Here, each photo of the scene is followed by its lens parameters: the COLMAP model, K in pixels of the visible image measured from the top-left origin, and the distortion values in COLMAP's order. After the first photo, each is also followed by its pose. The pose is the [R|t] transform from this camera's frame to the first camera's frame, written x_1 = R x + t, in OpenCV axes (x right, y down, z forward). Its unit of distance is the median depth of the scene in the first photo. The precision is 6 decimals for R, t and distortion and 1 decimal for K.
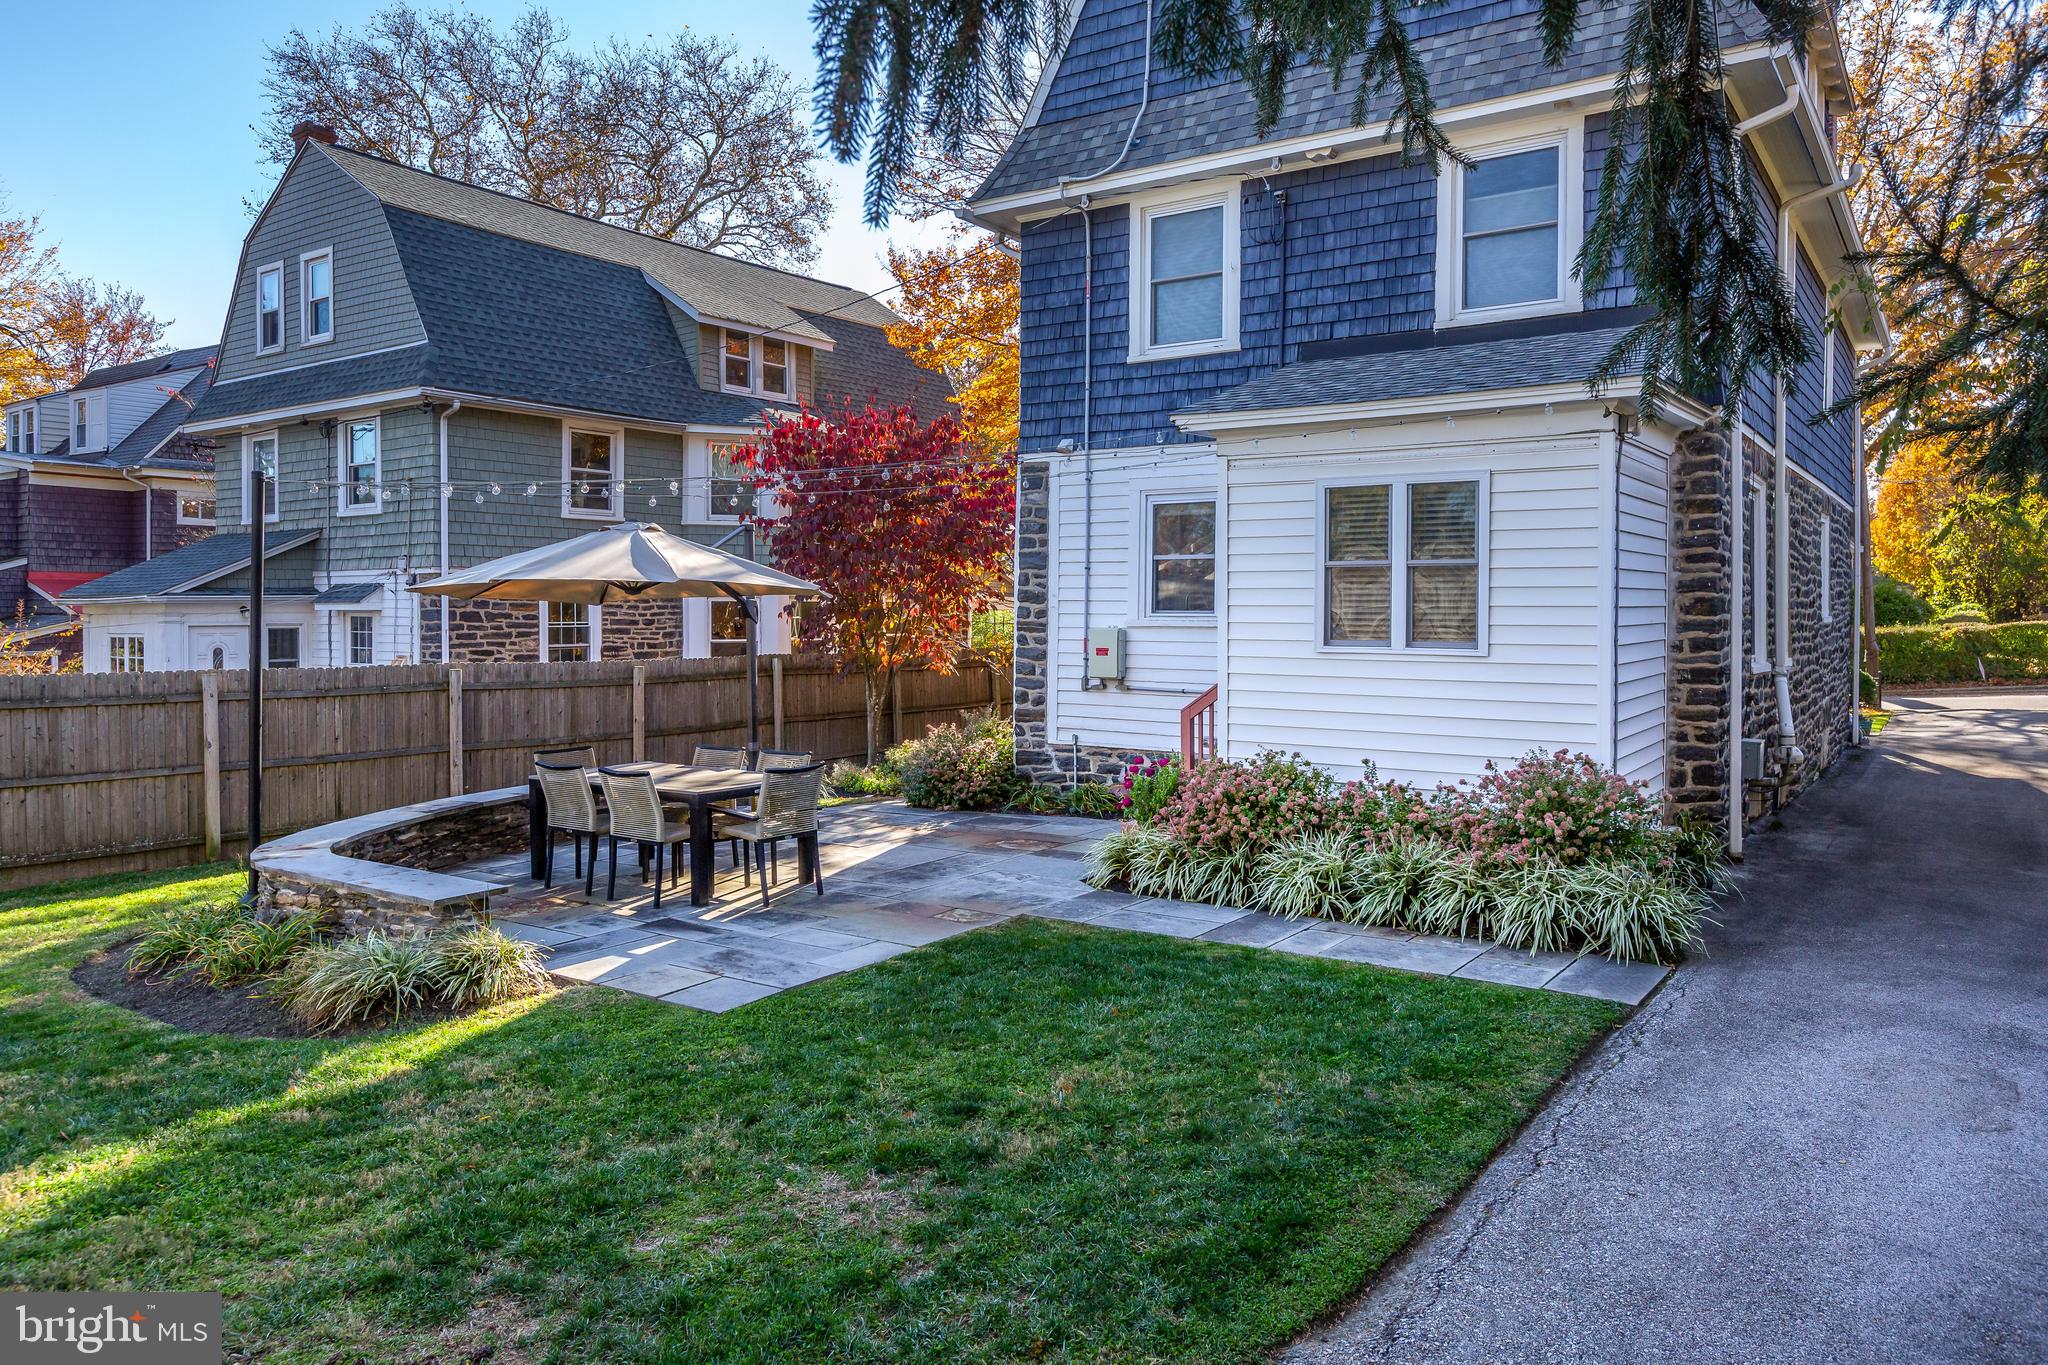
lens RADIAL K [[1401.3, 0, 1054.2], [0, 1401.3, 626.1], [0, 0, 1]] dist [-0.004135, -0.002358]
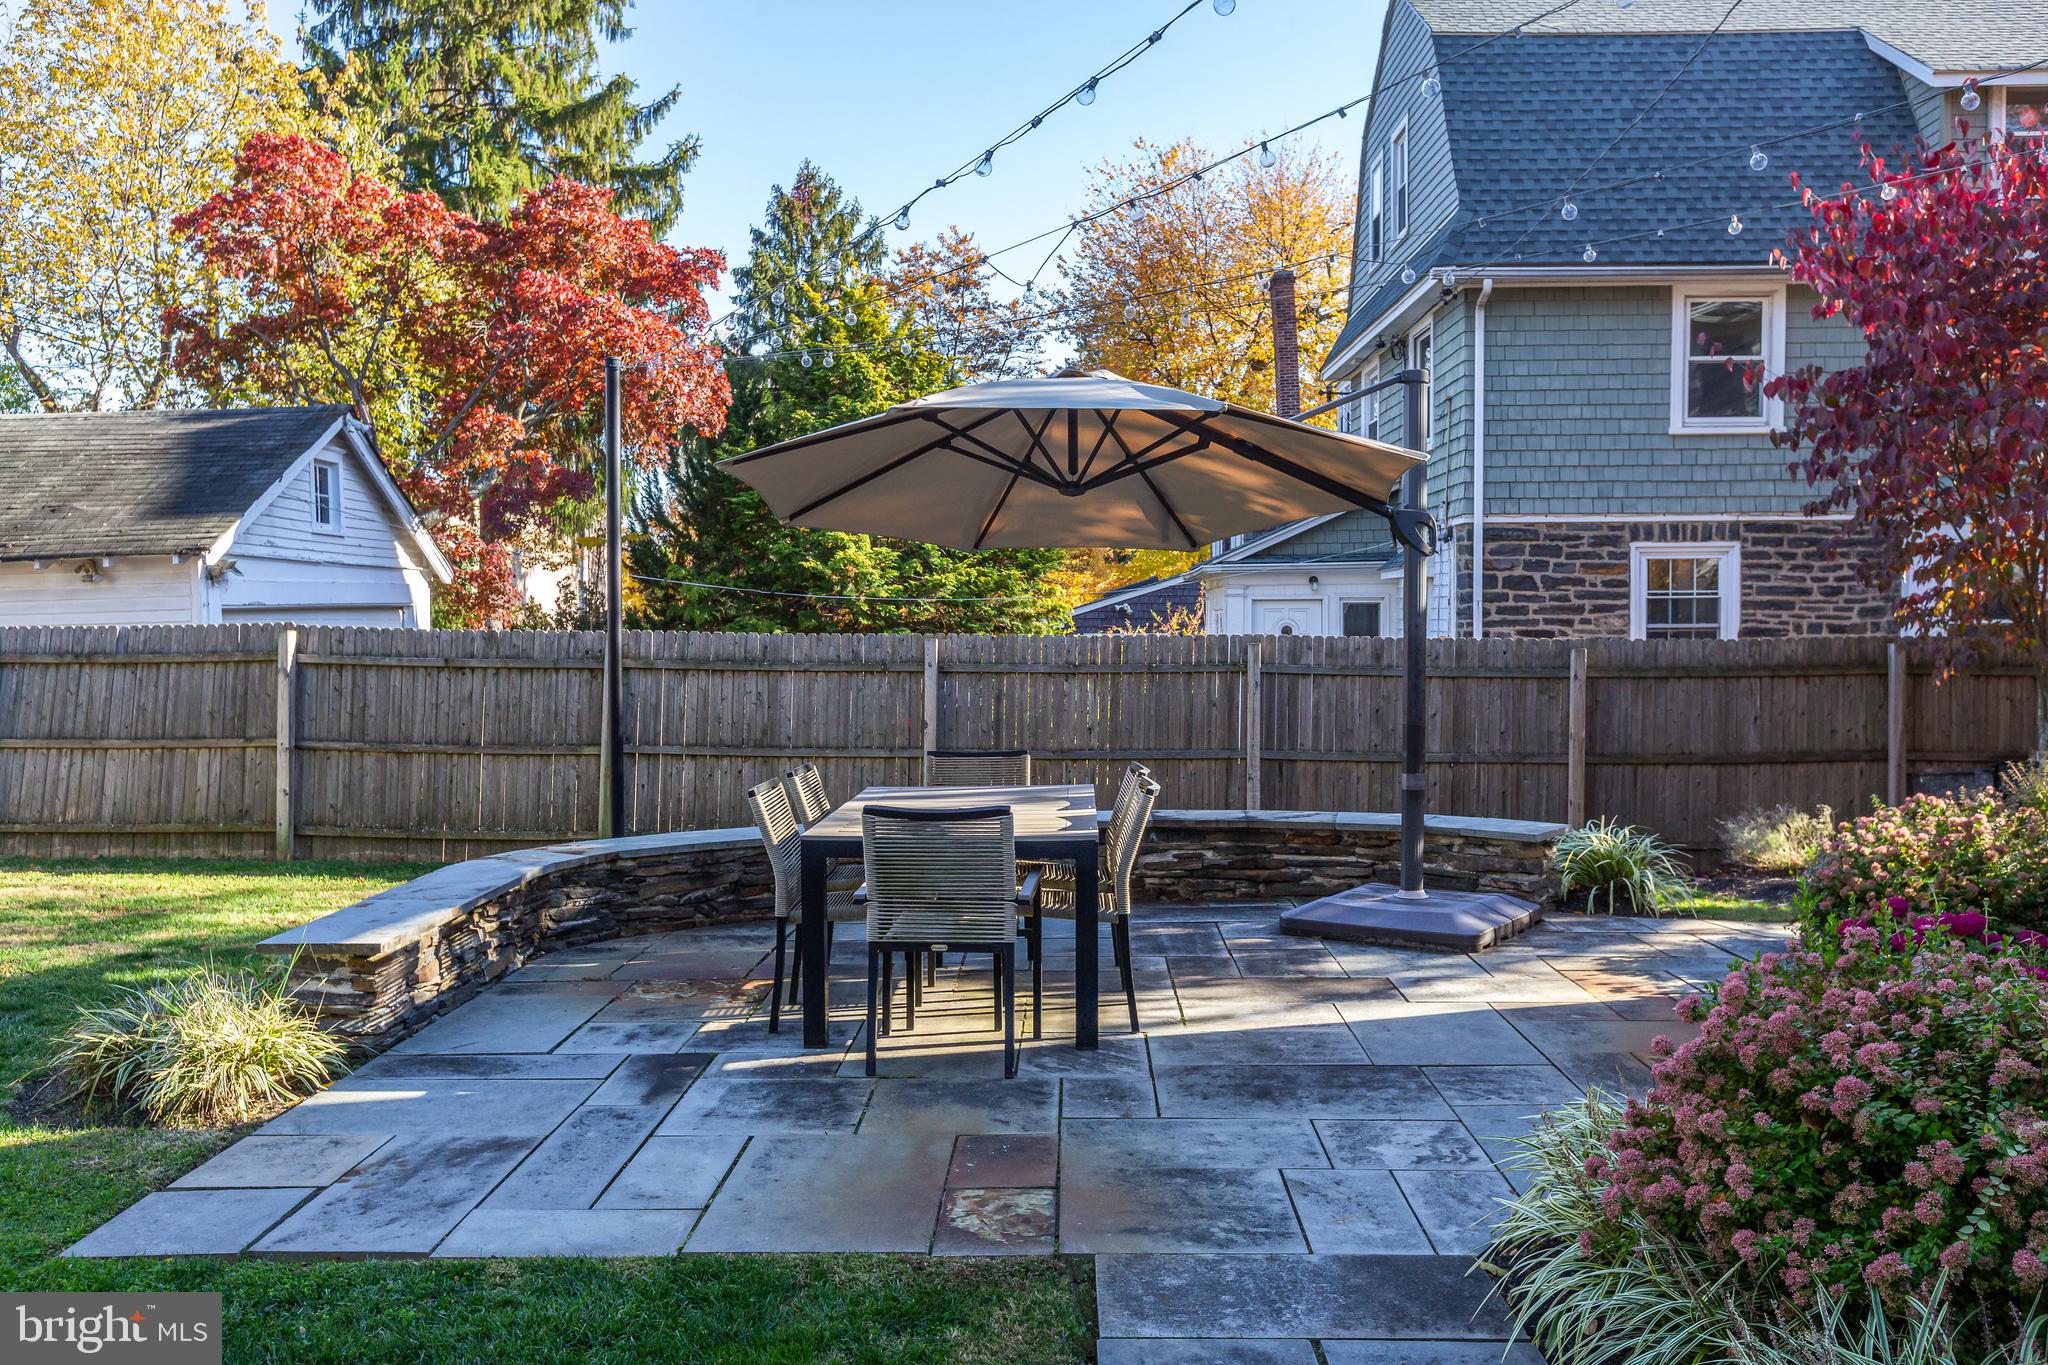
lens RADIAL K [[1612.6, 0, 1024.5], [0, 1612.6, 680.1], [0, 0, 1]] dist [0.000696, -0.009308]
pose [[0.539334, 0.032217, -0.841475, 0.141587], [-0.006518, 0.999398, 0.034085, 0.016480], [0.842067, -0.012898, 0.539219, 0.340686]]
